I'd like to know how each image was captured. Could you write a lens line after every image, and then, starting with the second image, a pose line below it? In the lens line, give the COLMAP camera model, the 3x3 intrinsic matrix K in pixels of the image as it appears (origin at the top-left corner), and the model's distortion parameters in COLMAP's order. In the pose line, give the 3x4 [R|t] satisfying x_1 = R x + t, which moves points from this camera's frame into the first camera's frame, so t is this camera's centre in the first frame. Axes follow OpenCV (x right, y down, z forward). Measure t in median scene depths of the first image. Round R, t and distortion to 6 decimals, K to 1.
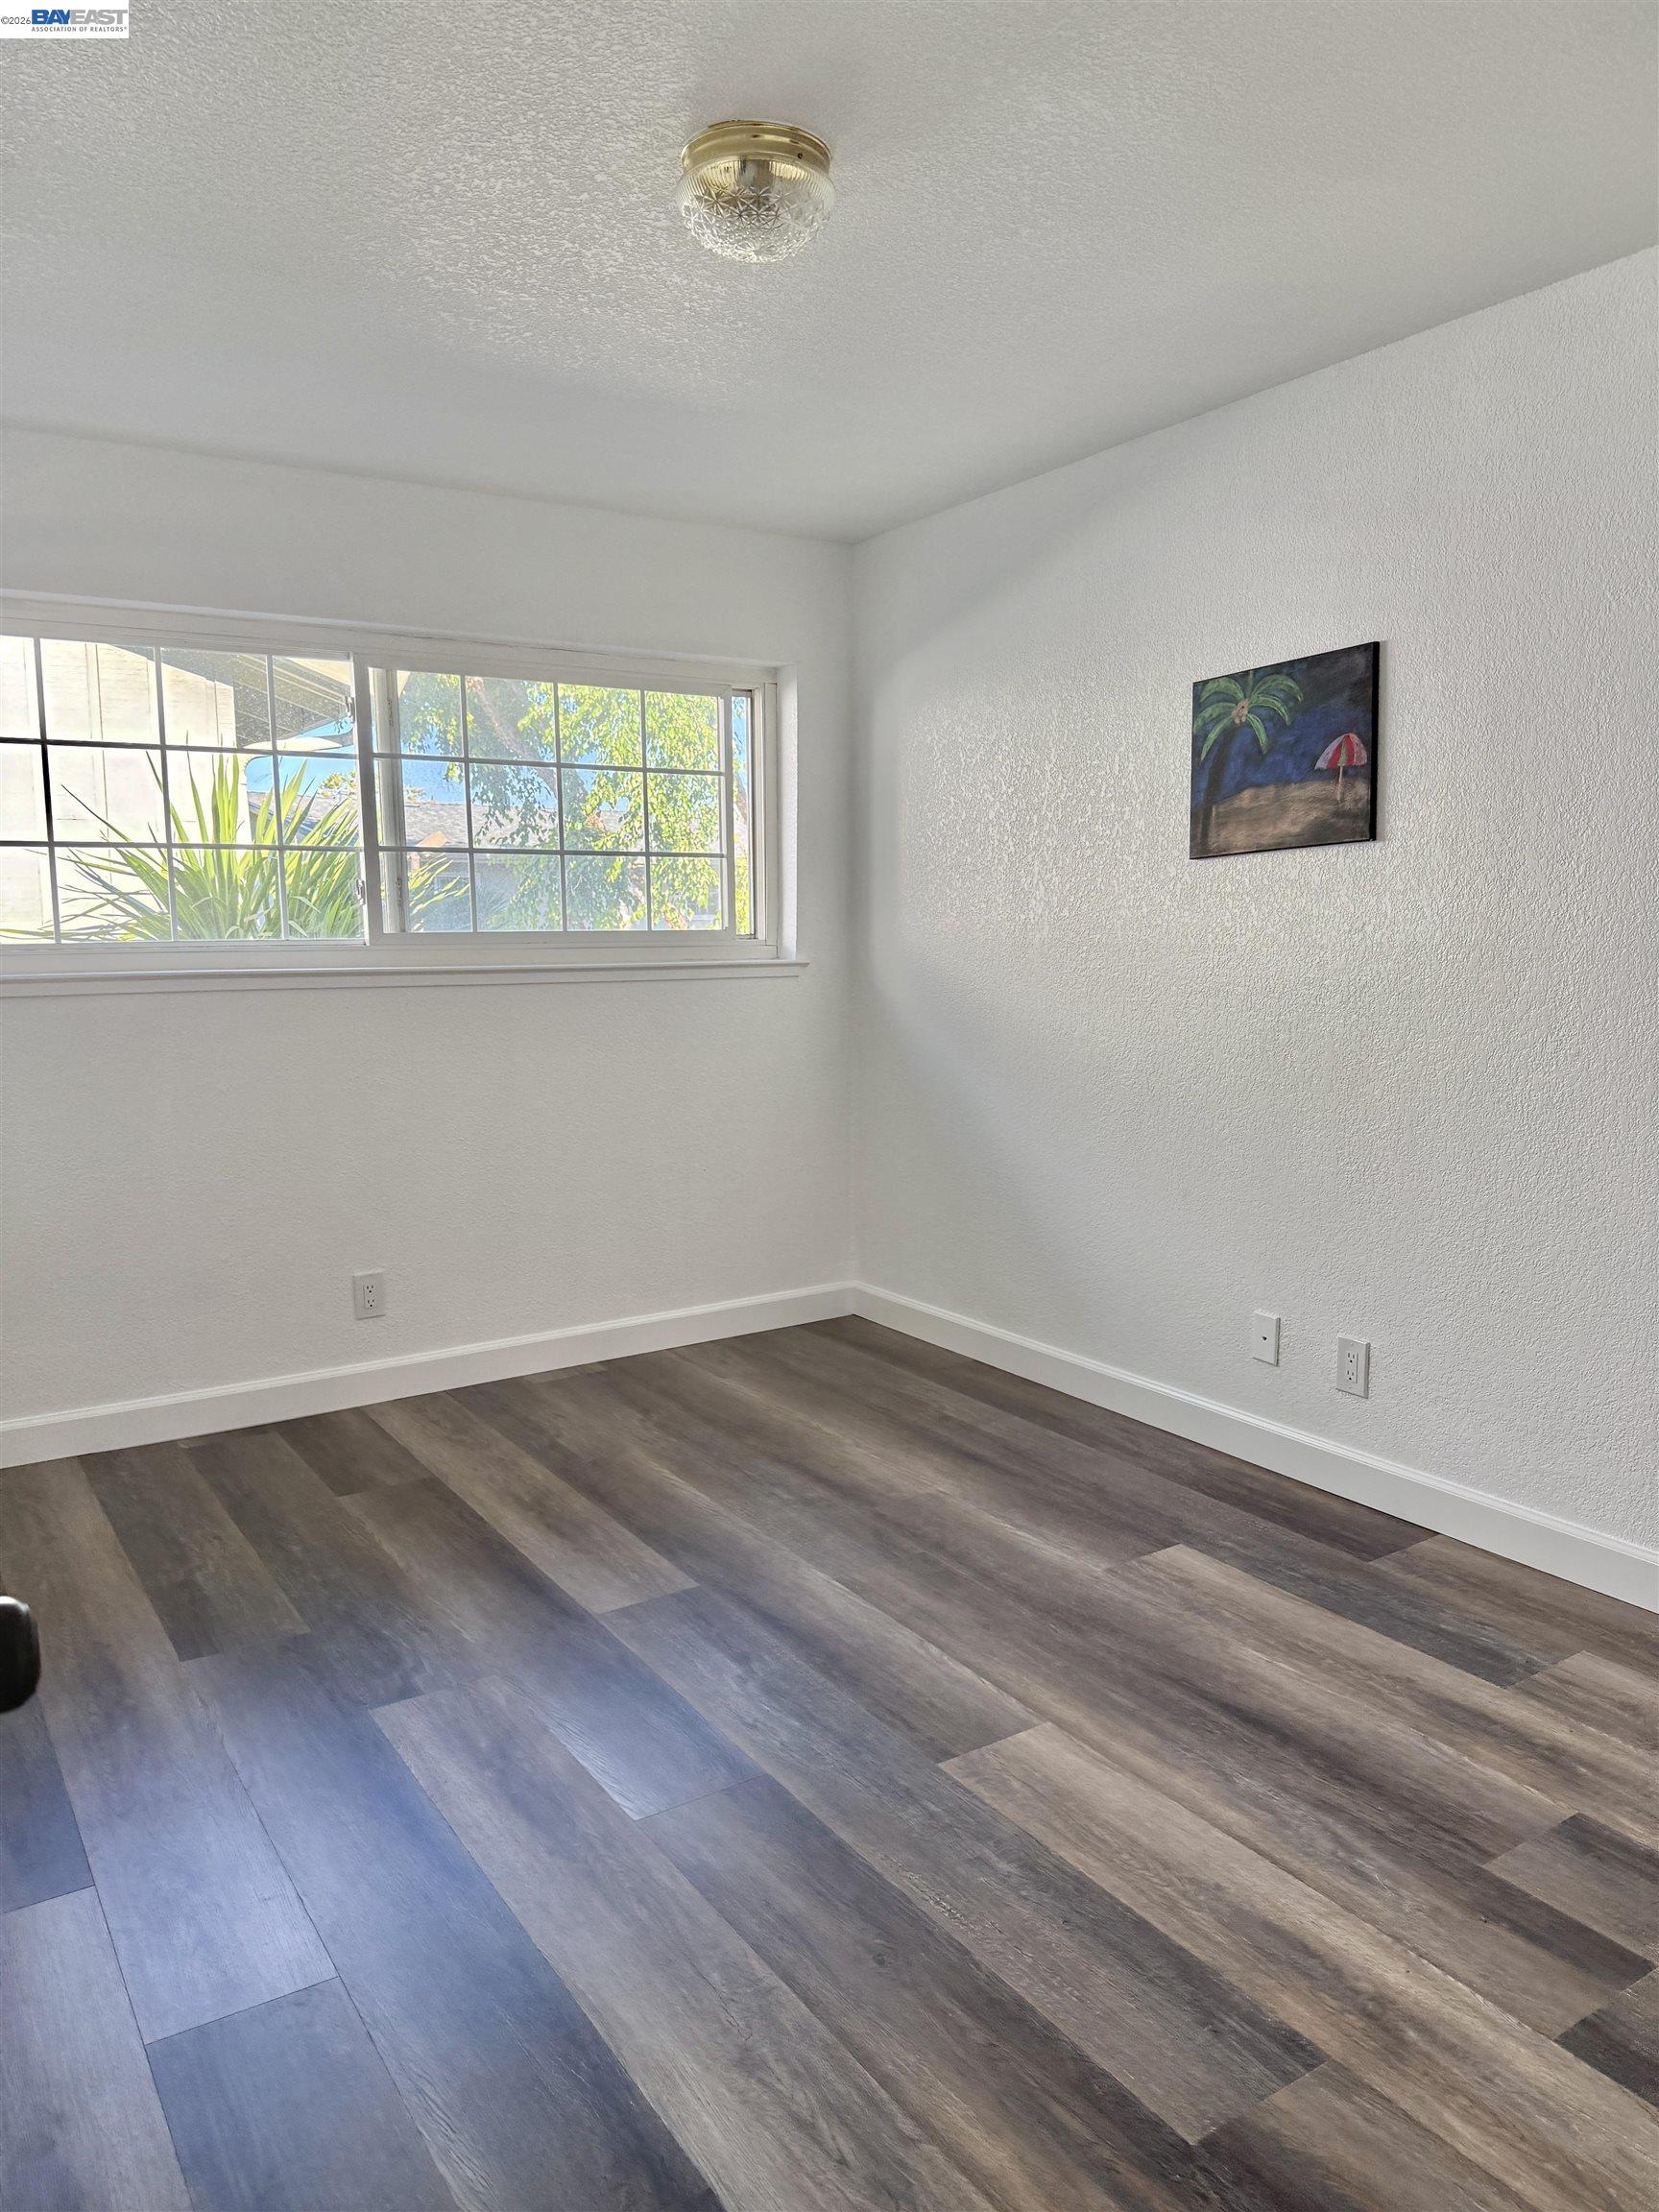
lens RADIAL K [[1560.2, 0, 834.2], [0, 1560.2, 1111.6], [0, 0, 1]] dist [0.020138, -0.023980]
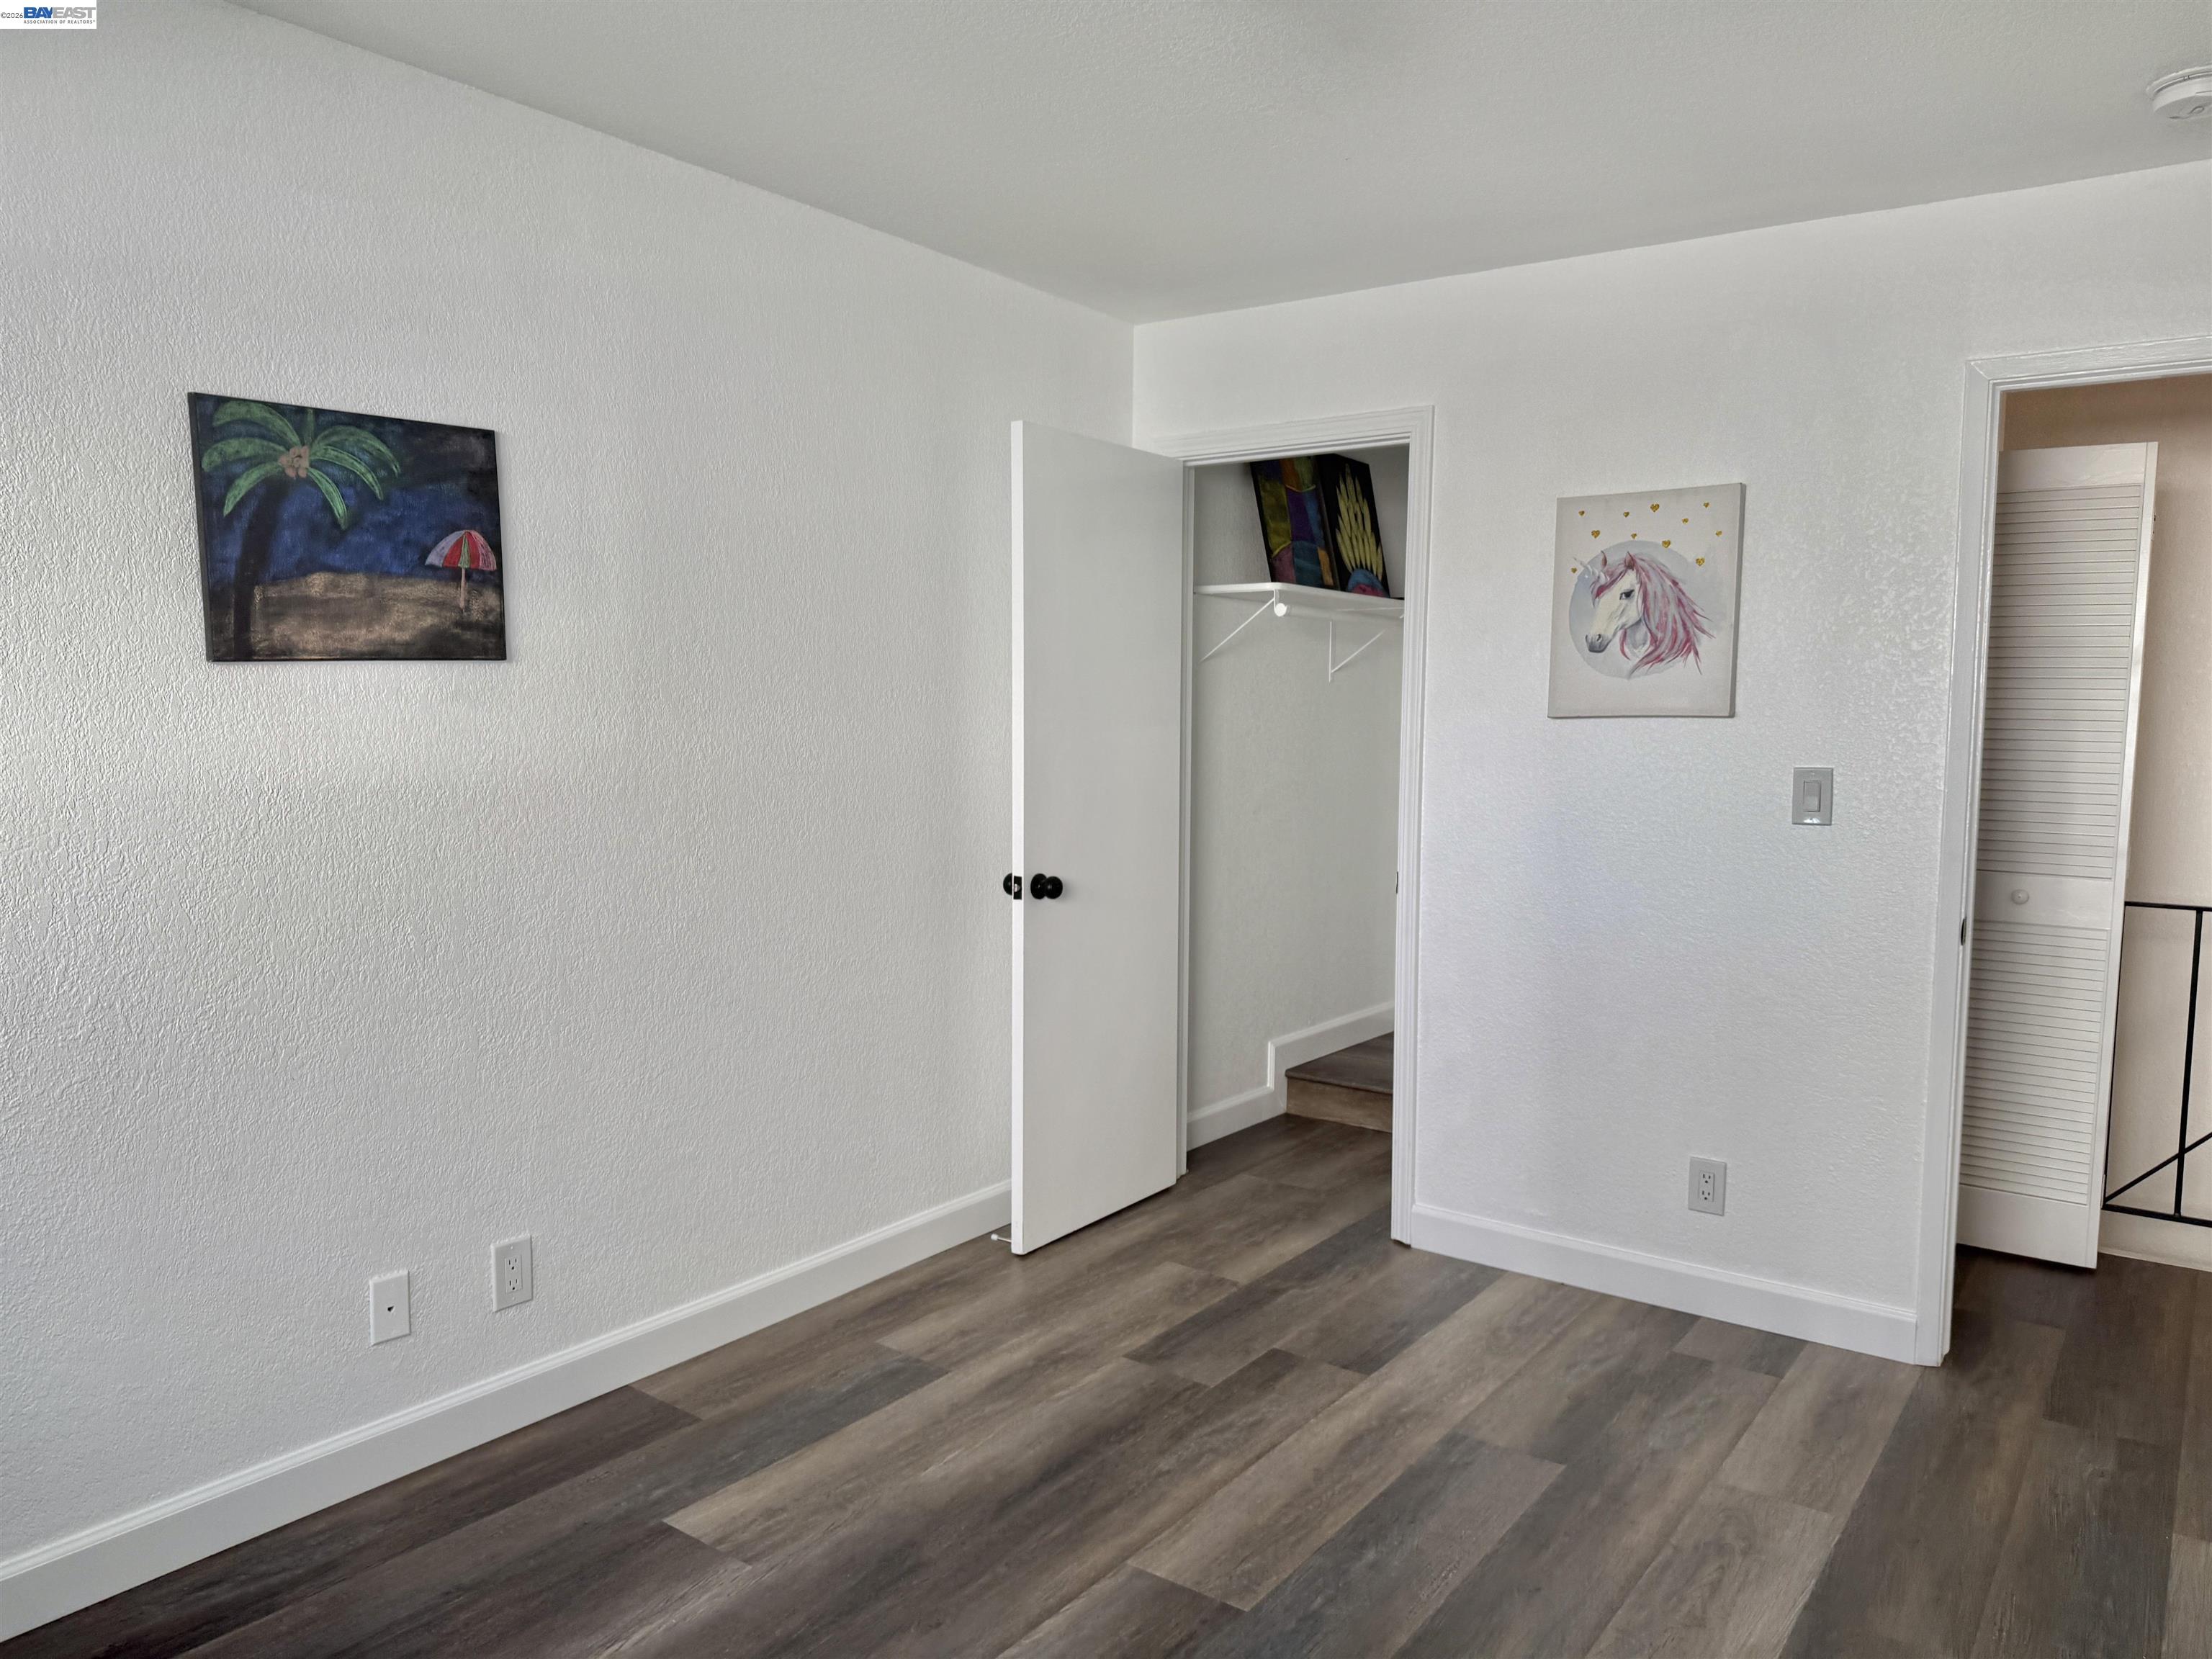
lens RADIAL K [[1560.2, 0, 1109.9], [0, 1560.2, 829.6], [0, 0, 1]] dist [0.020138, -0.023980]
pose [[-0.356998, -0.066485, 0.931736, -0.577841], [0.108687, 0.987732, 0.112125, -0.139113], [-0.927760, 0.141296, -0.345393, 0.986863]]
